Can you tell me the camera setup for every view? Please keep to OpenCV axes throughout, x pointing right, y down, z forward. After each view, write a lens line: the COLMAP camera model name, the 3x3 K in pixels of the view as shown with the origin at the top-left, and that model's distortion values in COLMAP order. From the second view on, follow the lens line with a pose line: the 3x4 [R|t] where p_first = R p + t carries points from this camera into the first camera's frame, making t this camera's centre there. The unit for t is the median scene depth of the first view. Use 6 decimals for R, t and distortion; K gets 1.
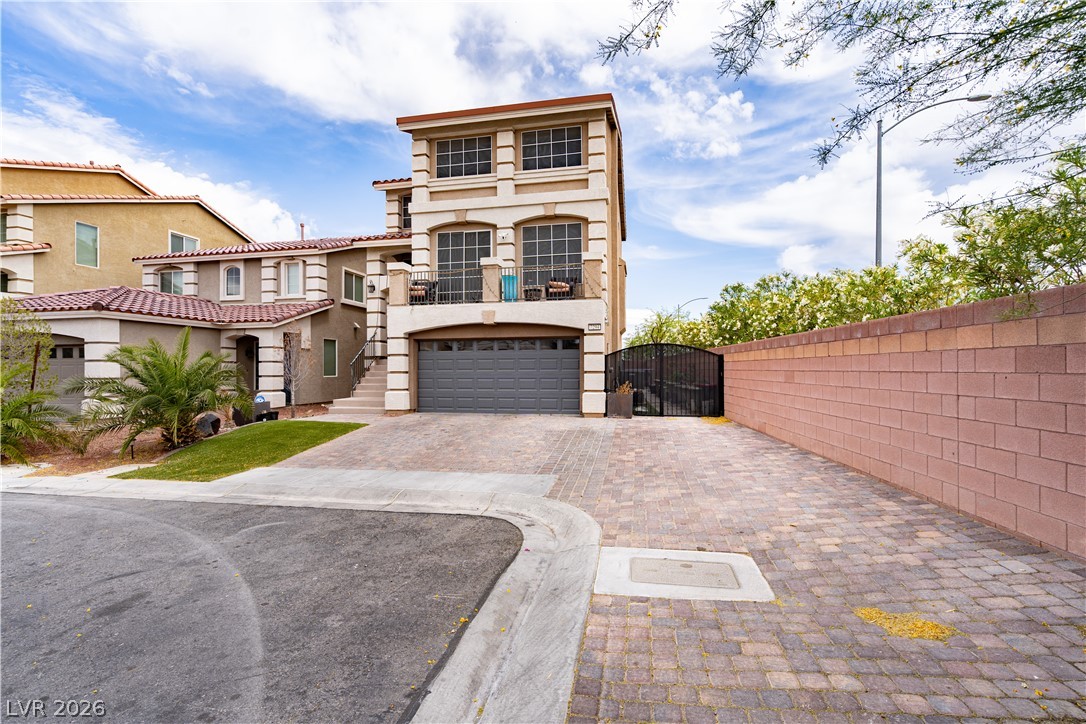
lens RADIAL K [[494.1, 0, 533.7], [0, 494.1, 362.0], [0, 0, 1]] dist [0.002384, 0.001021]
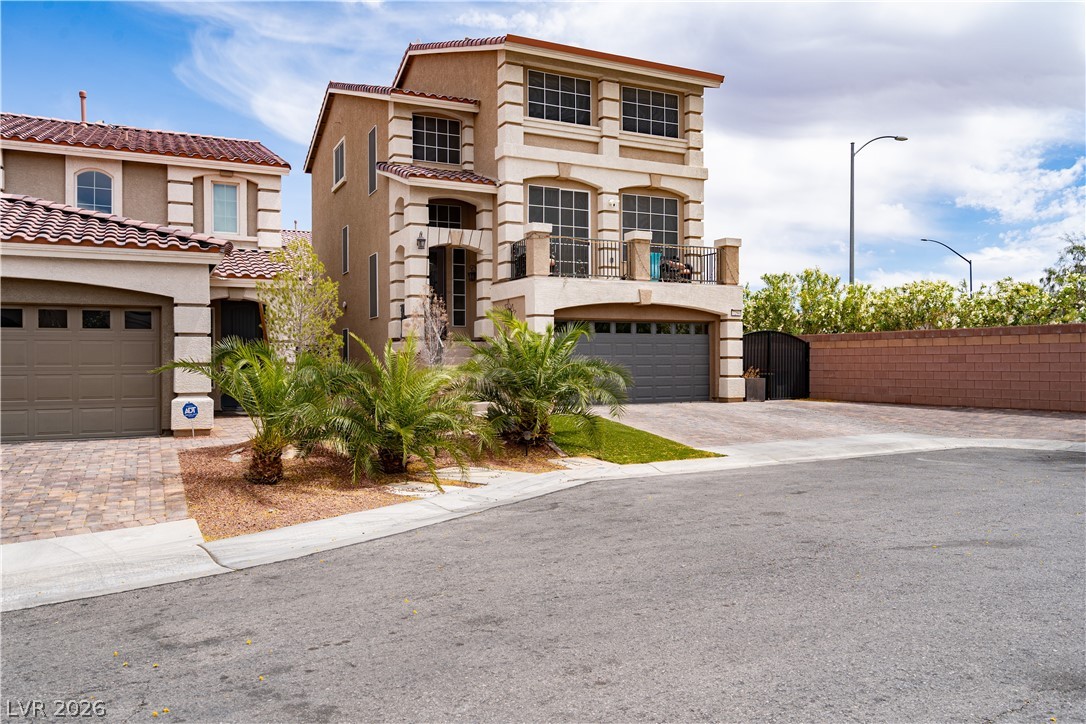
lens RADIAL K [[790.7, 0, 544.5], [0, 790.7, 364.1], [0, 0, 1]] dist [0.029478, -0.003091]
pose [[0.794094, 0.001394, 0.607793, -1.010384], [-0.008515, 0.999925, 0.008831, 0.019669], [-0.607735, -0.012188, 0.794046, -0.045633]]
